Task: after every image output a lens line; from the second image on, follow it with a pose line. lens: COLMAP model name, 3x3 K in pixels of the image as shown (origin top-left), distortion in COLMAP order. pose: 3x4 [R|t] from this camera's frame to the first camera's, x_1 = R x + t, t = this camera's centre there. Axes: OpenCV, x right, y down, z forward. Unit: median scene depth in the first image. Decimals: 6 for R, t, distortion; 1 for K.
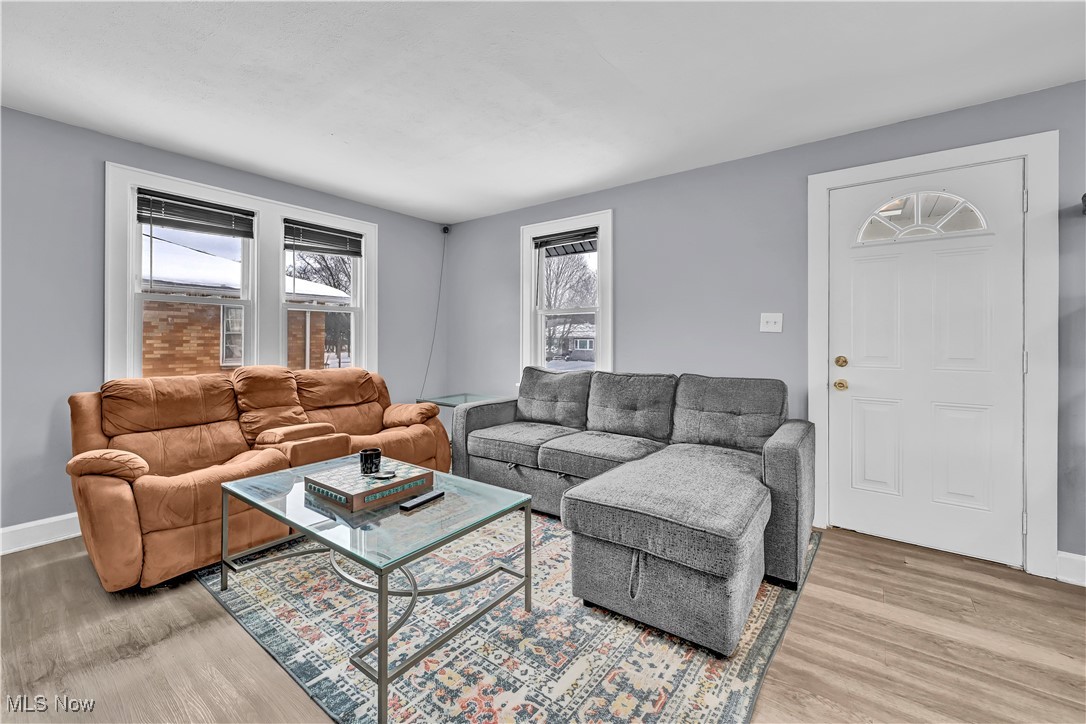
lens RADIAL K [[445.4, 0, 539.9], [0, 445.4, 335.4], [0, 0, 1]] dist [-0.001109, -0.000111]
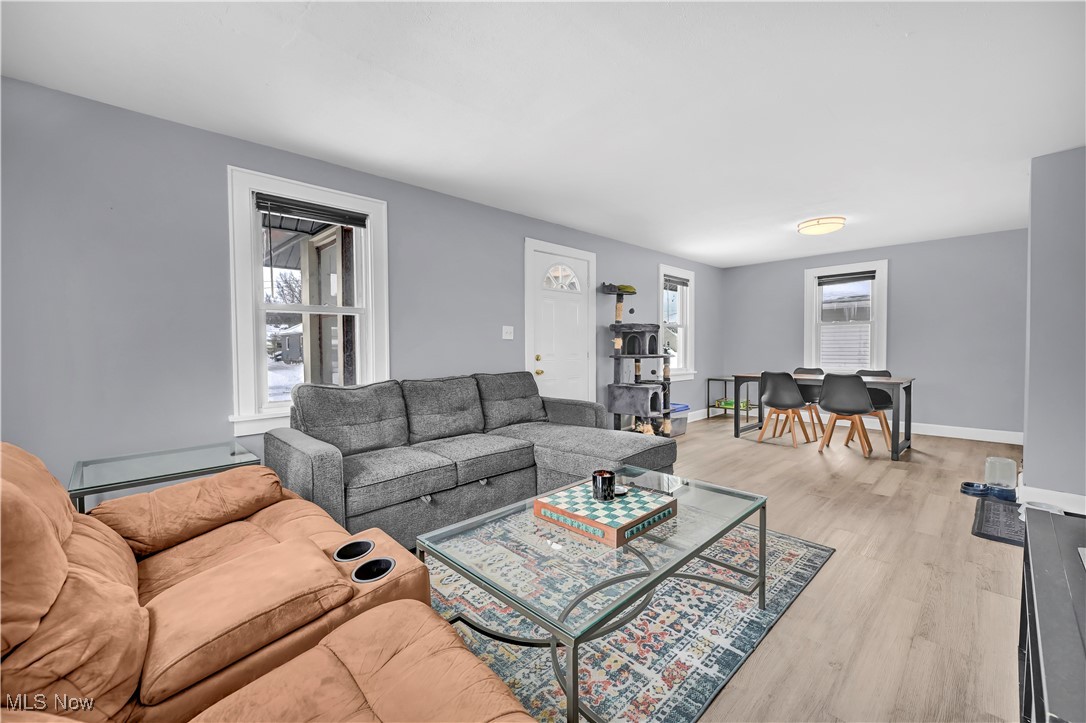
lens RADIAL K [[434.0, 0, 543.0], [0, 434.0, 361.5], [0, 0, 1]] dist [0.000152, -0.000008]
pose [[0.154587, -0.042158, 0.987079, -0.921436], [0.000374, 0.999092, 0.042612, 0.004376], [-0.987979, -0.006218, 0.154462, 0.748974]]
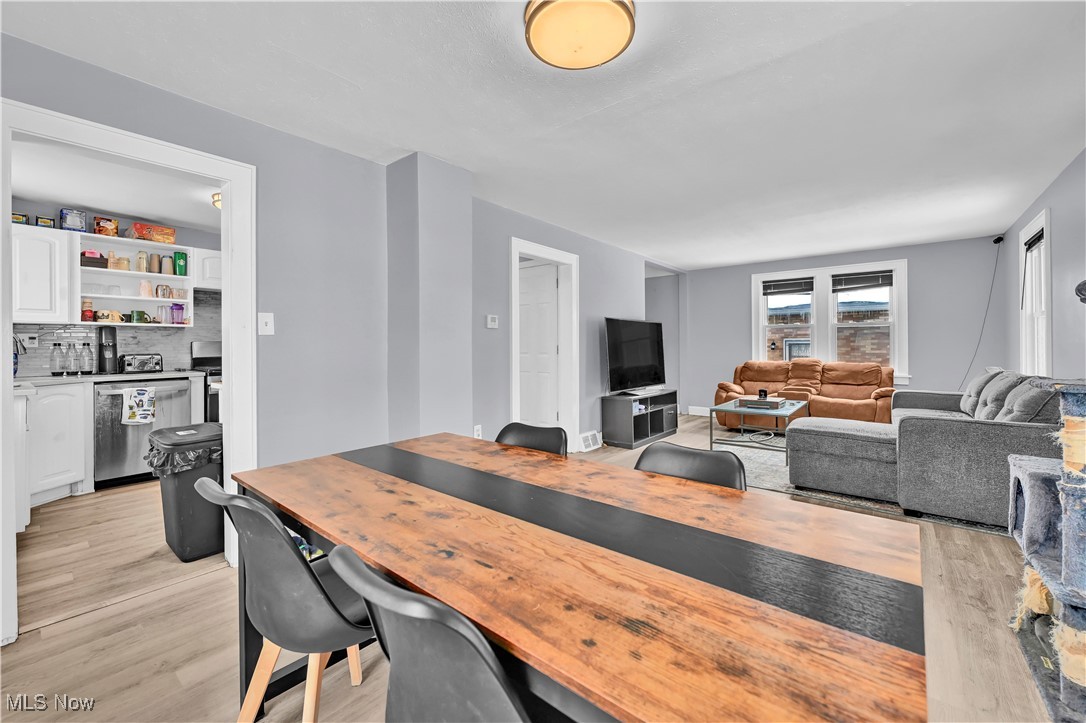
lens RADIAL K [[431.9, 0, 545.6], [0, 431.9, 348.0], [0, 0, 1]] dist [-0.000846, -0.000199]
pose [[-0.040126, 0.003090, -0.999190, 1.567162], [0.017448, 0.999845, 0.002392, -0.001732], [0.999042, -0.017338, -0.040173, -0.080203]]
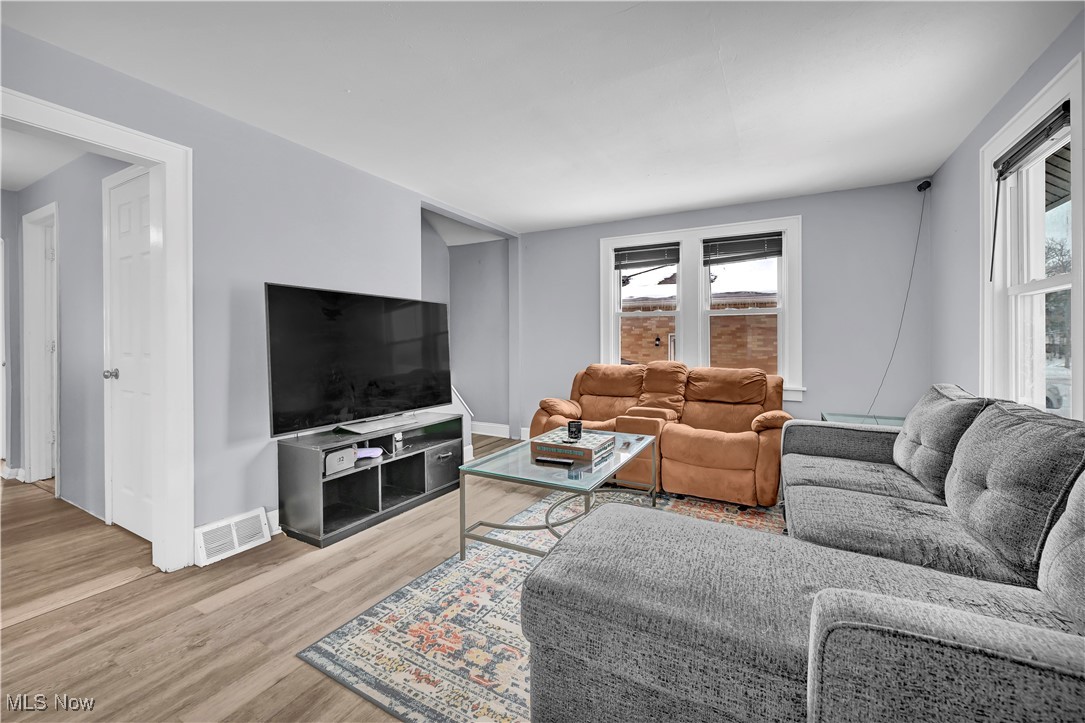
lens RADIAL K [[437.9, 0, 540.2], [0, 437.9, 342.4], [0, 0, 1]] dist [-0.000447, 0.000085]
pose [[0.140102, 0.003802, -0.990130, 0.713453], [0.011187, 0.999923, 0.005423, 0.001992], [0.990074, -0.011837, 0.140048, 0.536424]]
